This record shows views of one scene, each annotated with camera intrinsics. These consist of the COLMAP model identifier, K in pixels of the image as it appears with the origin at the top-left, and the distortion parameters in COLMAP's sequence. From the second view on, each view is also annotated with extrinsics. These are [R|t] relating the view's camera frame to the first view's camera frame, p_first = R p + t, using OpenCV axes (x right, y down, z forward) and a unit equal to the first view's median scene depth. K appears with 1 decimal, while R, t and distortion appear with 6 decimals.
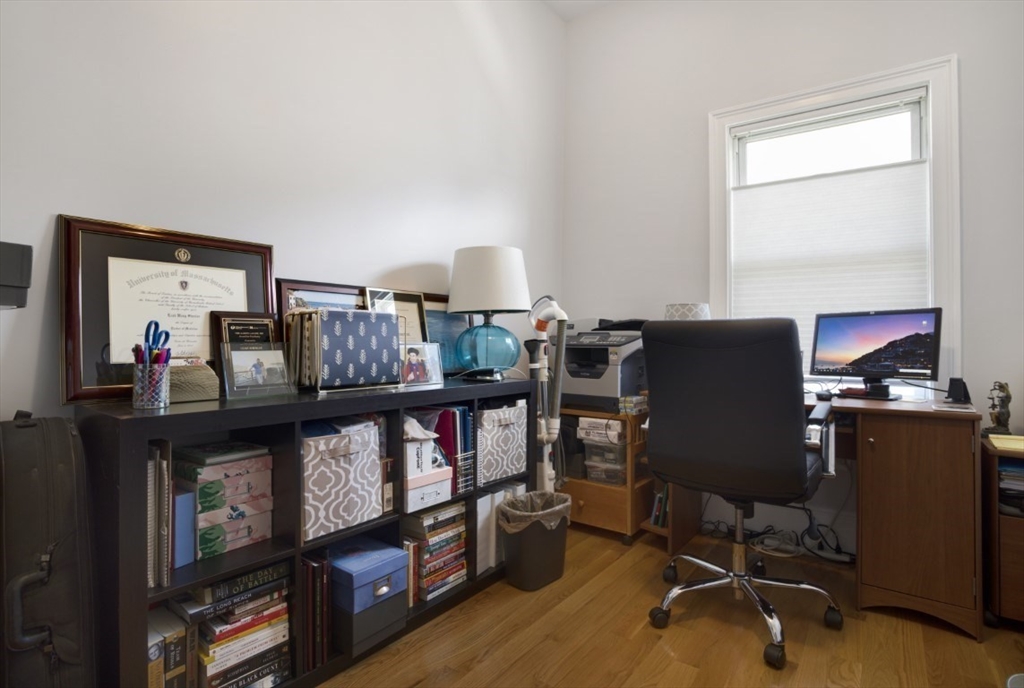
lens RADIAL K [[520.6, 0, 511.0], [0, 520.6, 331.5], [0, 0, 1]] dist [-0.092609, 0.038235]
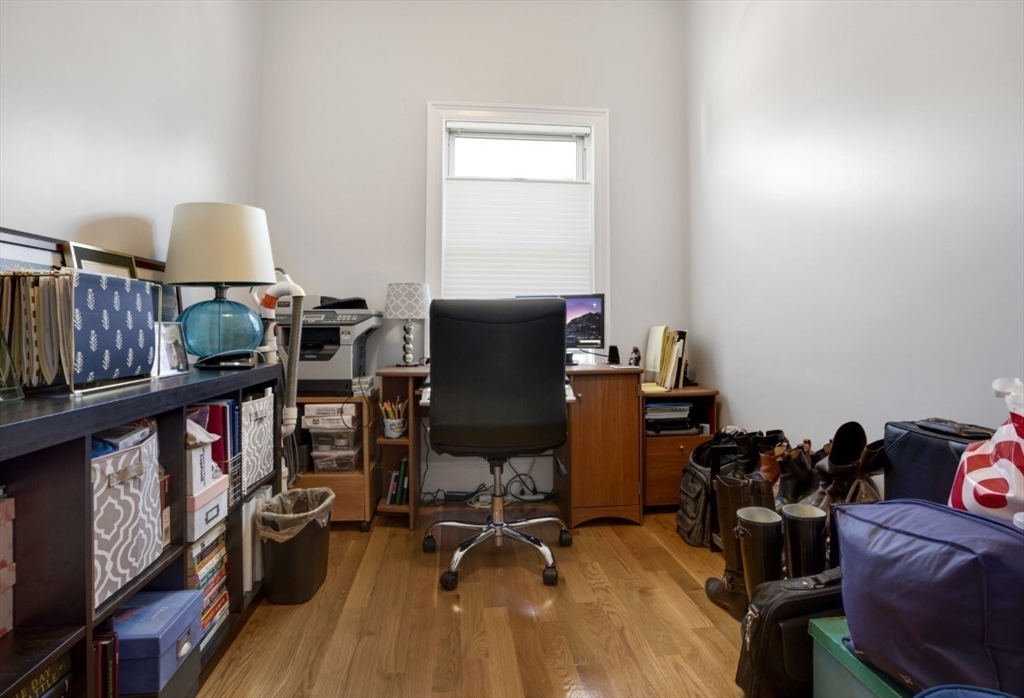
lens RADIAL K [[556.6, 0, 512.6], [0, 556.6, 317.6], [0, 0, 1]] dist [-0.056469, 0.003042]
pose [[0.723576, 0.000655, 0.690244, -0.352980], [-0.004275, 0.999985, 0.003532, 0.011508], [-0.690232, -0.005506, 0.723568, 0.073506]]
